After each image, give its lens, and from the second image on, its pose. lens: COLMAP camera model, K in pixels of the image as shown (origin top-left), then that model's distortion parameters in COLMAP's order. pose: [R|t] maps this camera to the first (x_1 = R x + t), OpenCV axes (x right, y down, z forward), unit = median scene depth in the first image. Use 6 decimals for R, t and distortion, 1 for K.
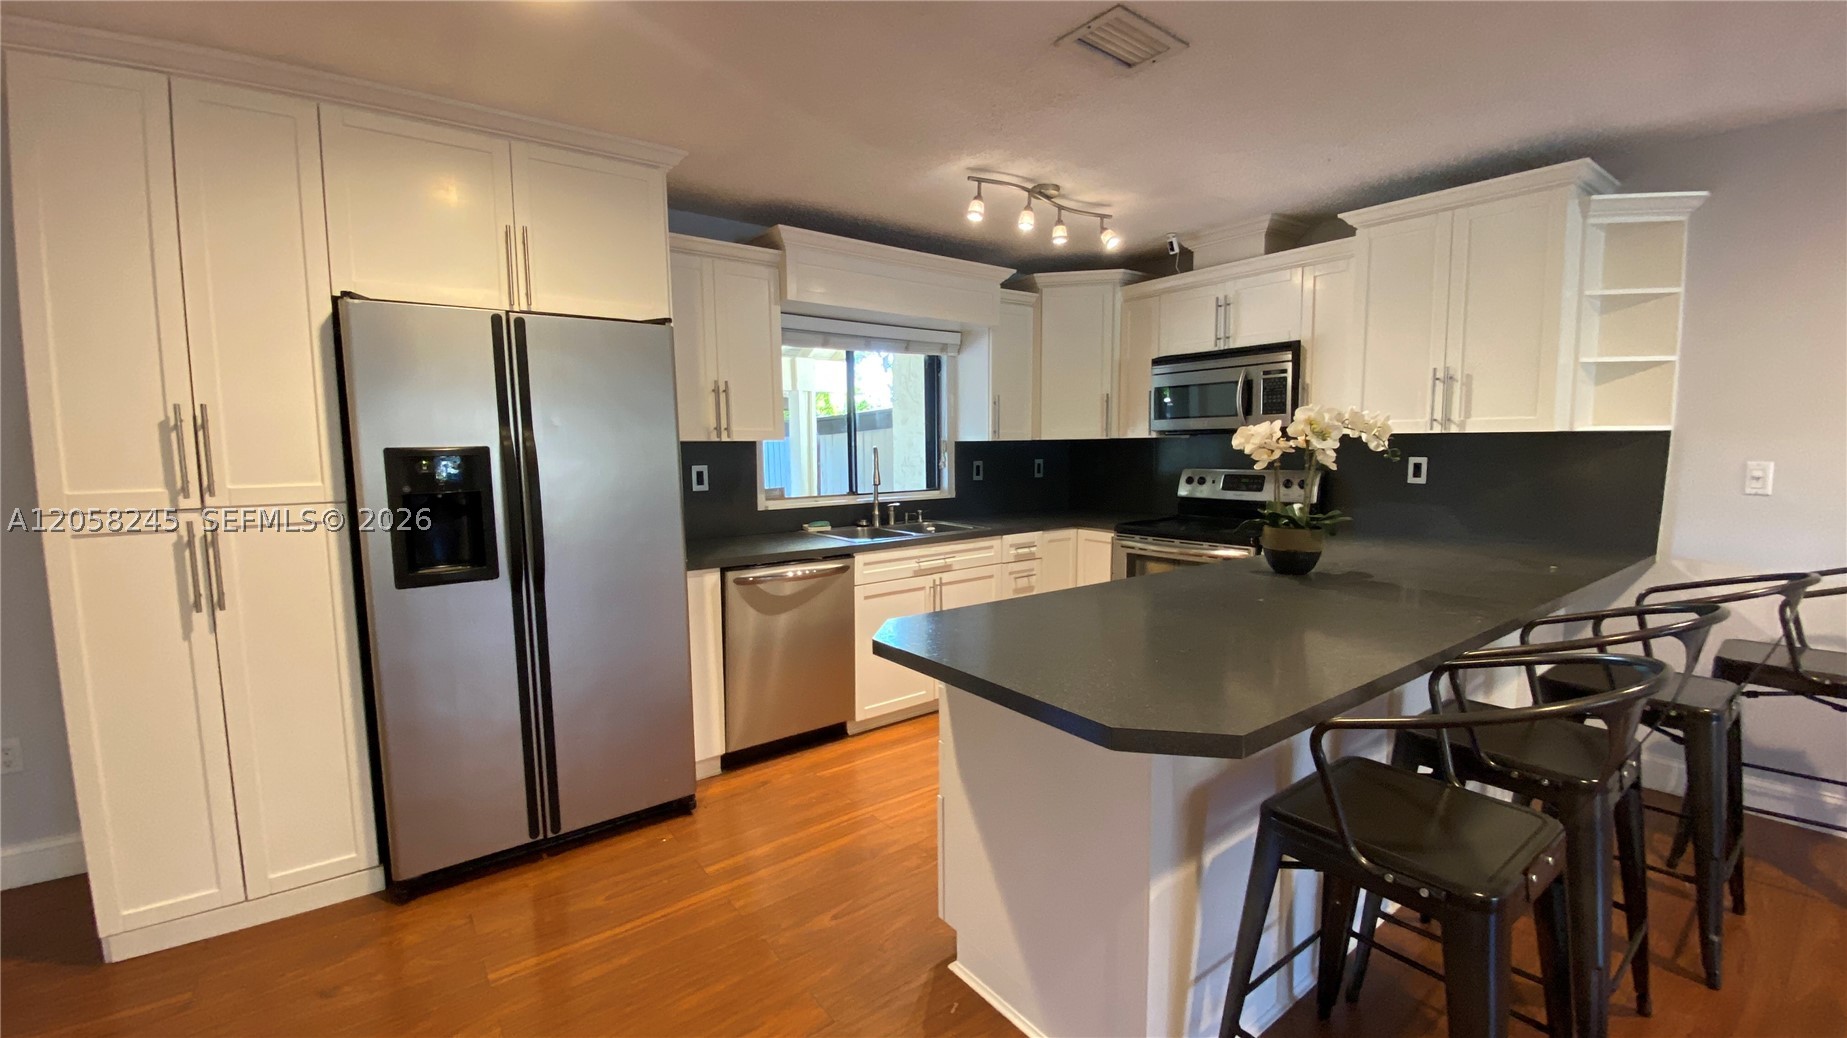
lens RADIAL K [[745.8, 0, 930.9], [0, 745.8, 516.6], [0, 0, 1]] dist [-0.001124, -0.006823]
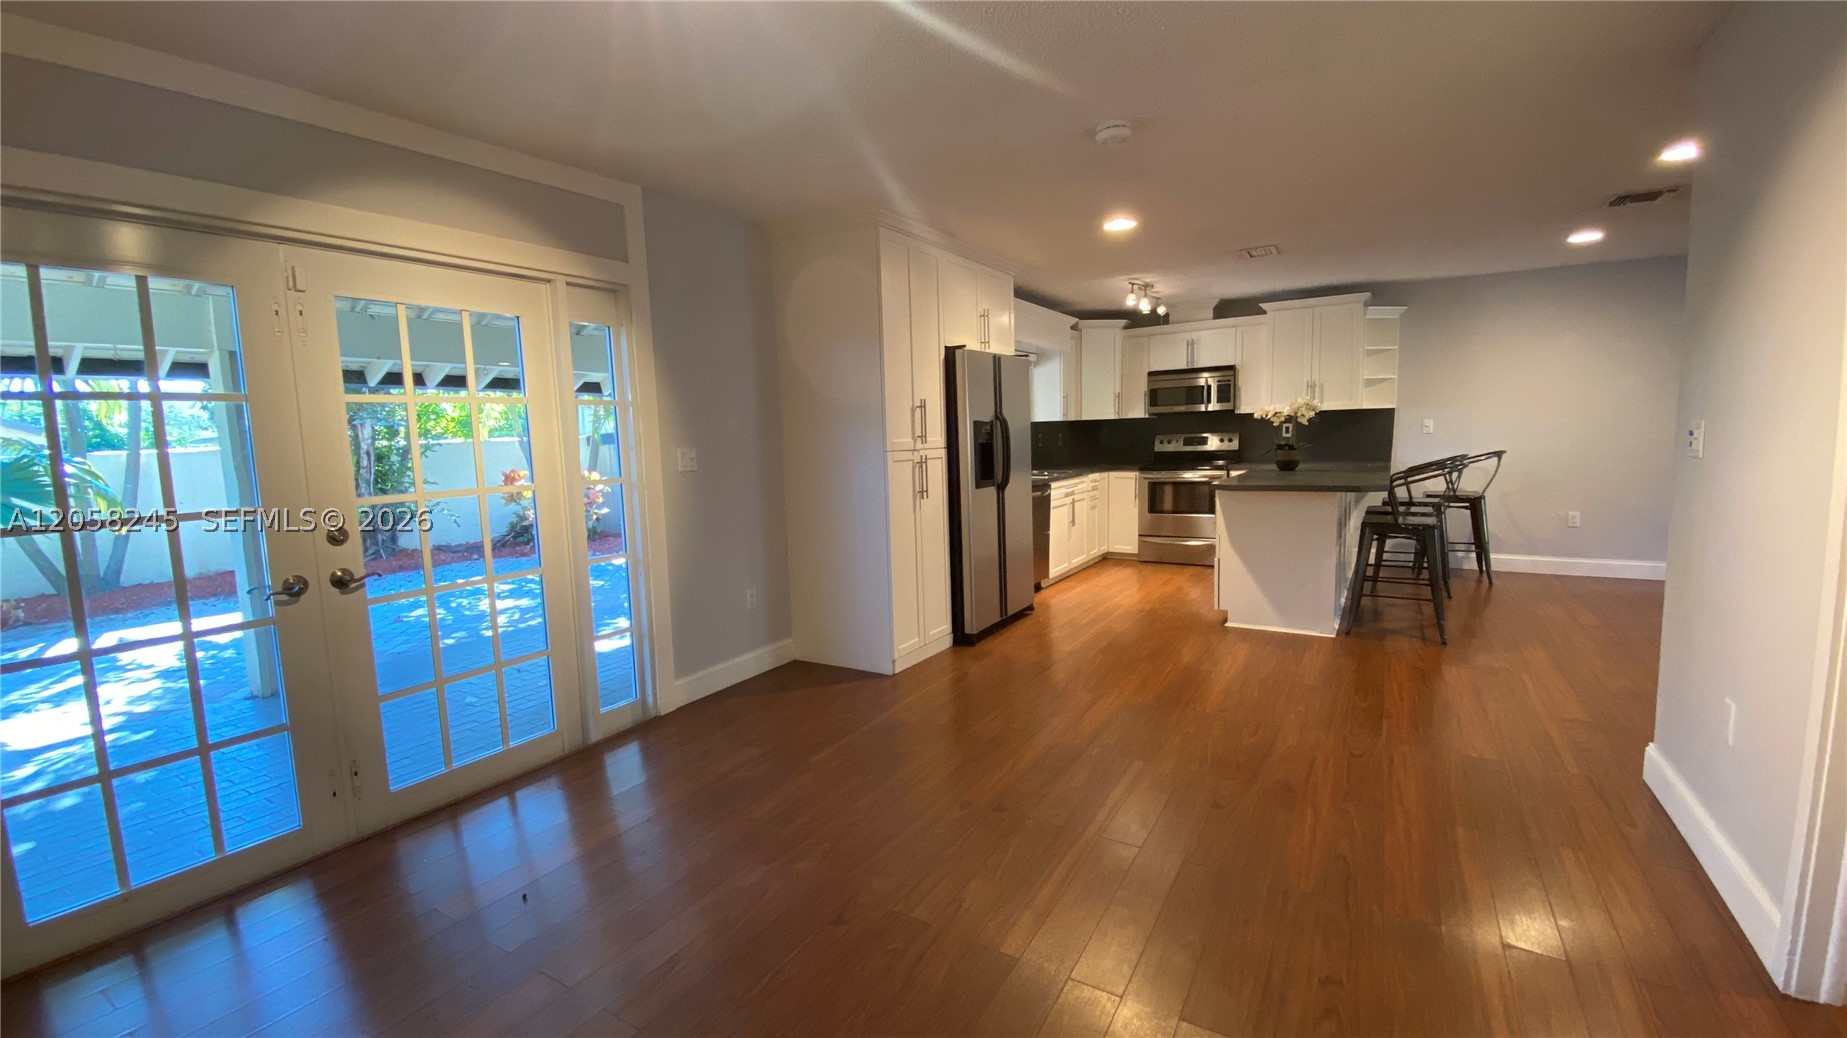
lens RADIAL K [[719.6, 0, 927.3], [0, 719.6, 513.3], [0, 0, 1]] dist [-0.017003, -0.000082]
pose [[0.943351, -0.059029, 0.326502, -0.821175], [0.057392, 0.998244, 0.014652, 0.070049], [-0.326794, 0.004917, 0.945083, -0.459591]]
